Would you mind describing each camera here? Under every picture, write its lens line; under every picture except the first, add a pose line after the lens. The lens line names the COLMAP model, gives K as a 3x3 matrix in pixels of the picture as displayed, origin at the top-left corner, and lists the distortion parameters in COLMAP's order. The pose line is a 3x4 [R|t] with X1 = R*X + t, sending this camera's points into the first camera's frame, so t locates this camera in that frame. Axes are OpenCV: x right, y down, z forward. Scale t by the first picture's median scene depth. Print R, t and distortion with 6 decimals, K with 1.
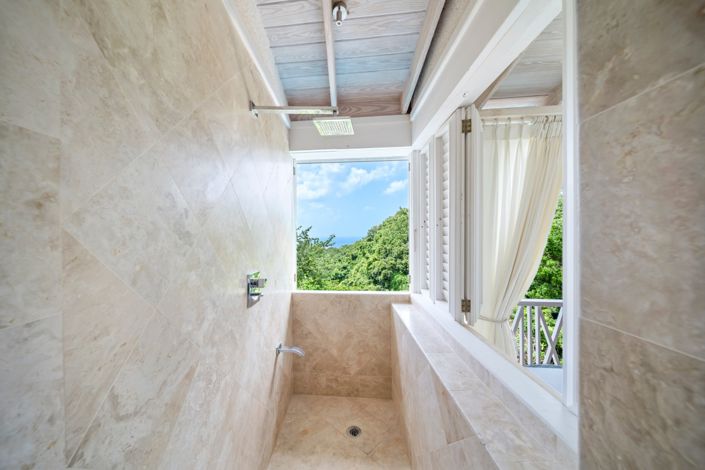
lens RADIAL K [[251.4, 0, 350.8], [0, 251.4, 236.2], [0, 0, 1]] dist [-0.003368, -0.000348]
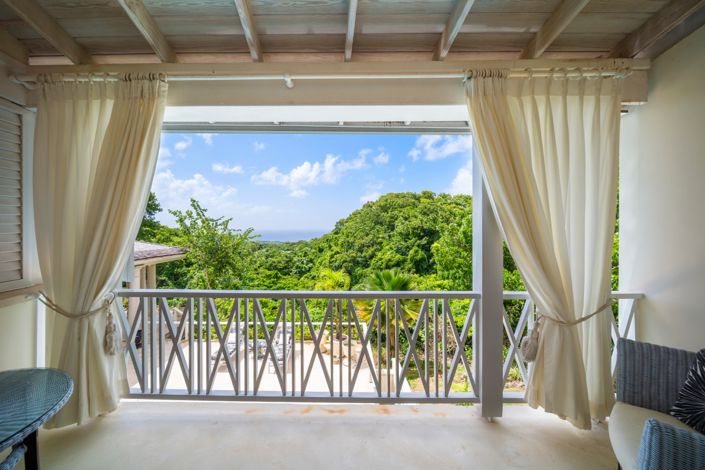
lens RADIAL K [[251.4, 0, 350.7], [0, 251.4, 229.0], [0, 0, 1]] dist [-0.003368, -0.000348]
pose [[0.999377, 0.005060, 0.034925, 0.113742], [-0.004947, 0.999982, -0.003318, 0.003684], [-0.034942, 0.003143, 0.999384, 0.010388]]
